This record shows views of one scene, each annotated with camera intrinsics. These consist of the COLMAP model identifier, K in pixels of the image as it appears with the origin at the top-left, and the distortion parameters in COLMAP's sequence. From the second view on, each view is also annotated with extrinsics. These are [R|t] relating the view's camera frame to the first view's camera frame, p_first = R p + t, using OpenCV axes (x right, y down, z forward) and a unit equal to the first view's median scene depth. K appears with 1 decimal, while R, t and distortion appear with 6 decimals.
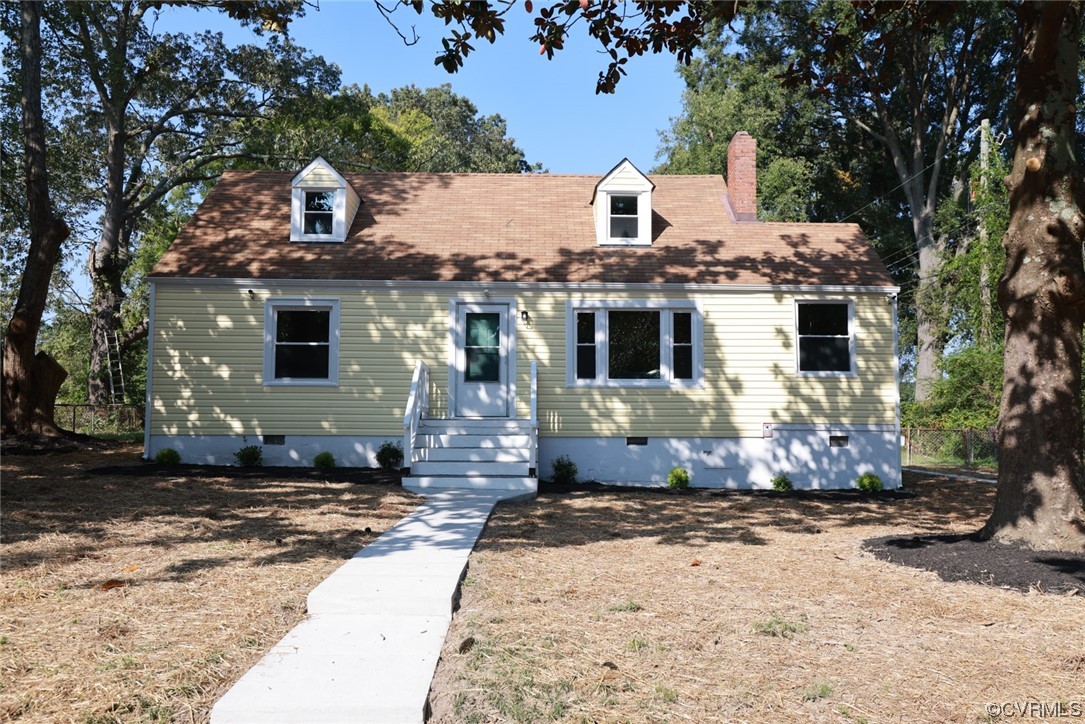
lens RADIAL K [[889.5, 0, 547.5], [0, 889.5, 372.2], [0, 0, 1]] dist [0.020903, 0.006308]
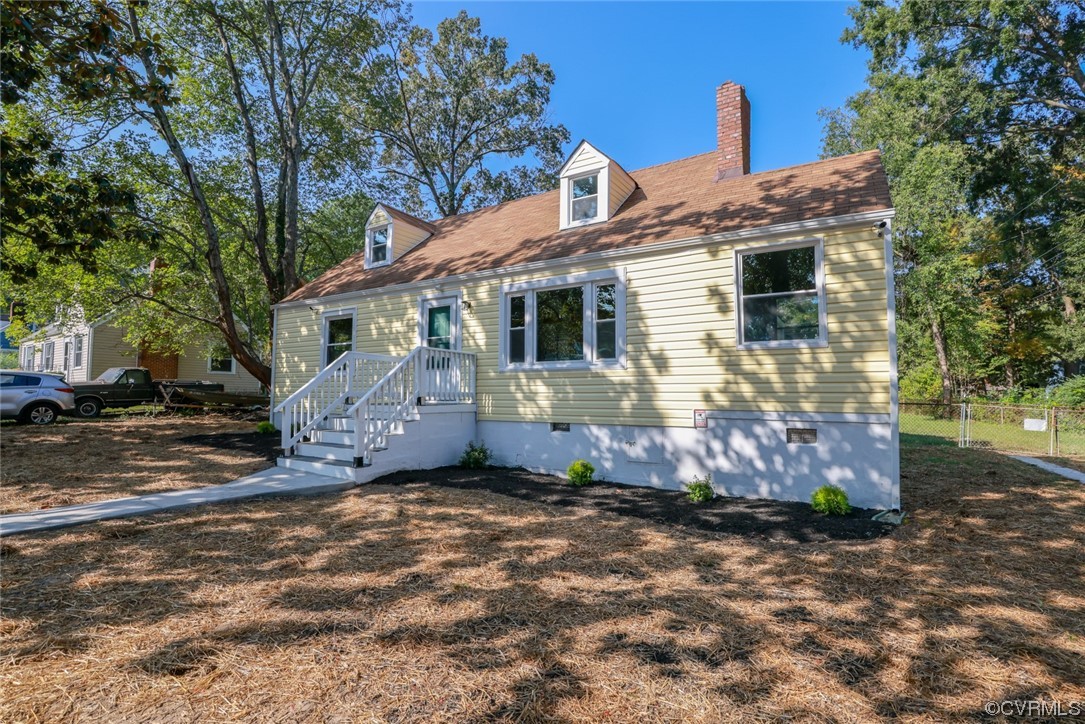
lens RADIAL K [[506.5, 0, 545.7], [0, 506.5, 369.7], [0, 0, 1]] dist [-0.029822, 0.001030]
pose [[0.837918, -0.027739, -0.545091, 0.359177], [0.027794, 0.999581, -0.008142, 0.018725], [0.545089, -0.008328, 0.838337, 0.527976]]
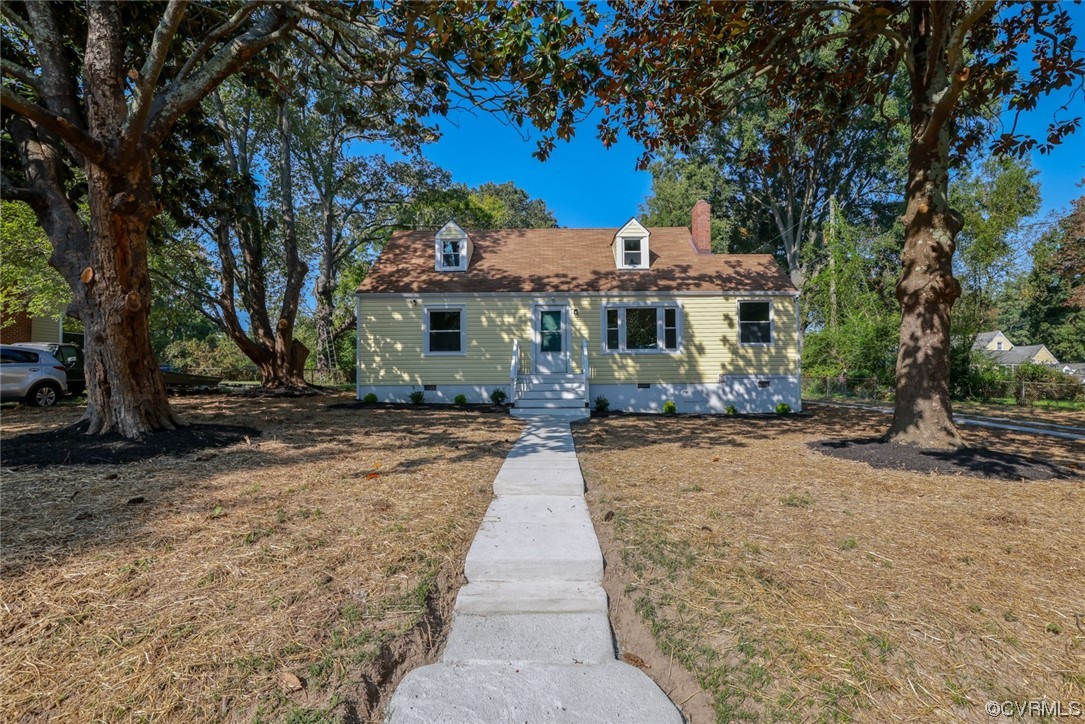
lens RADIAL K [[506.5, 0, 545.7], [0, 506.5, 369.7], [0, 0, 1]] dist [-0.029822, 0.001030]
pose [[0.999302, -0.013331, -0.034883, -0.048285], [0.014768, 0.999038, 0.041289, 0.004997], [0.034299, -0.041776, 0.998538, 0.039625]]
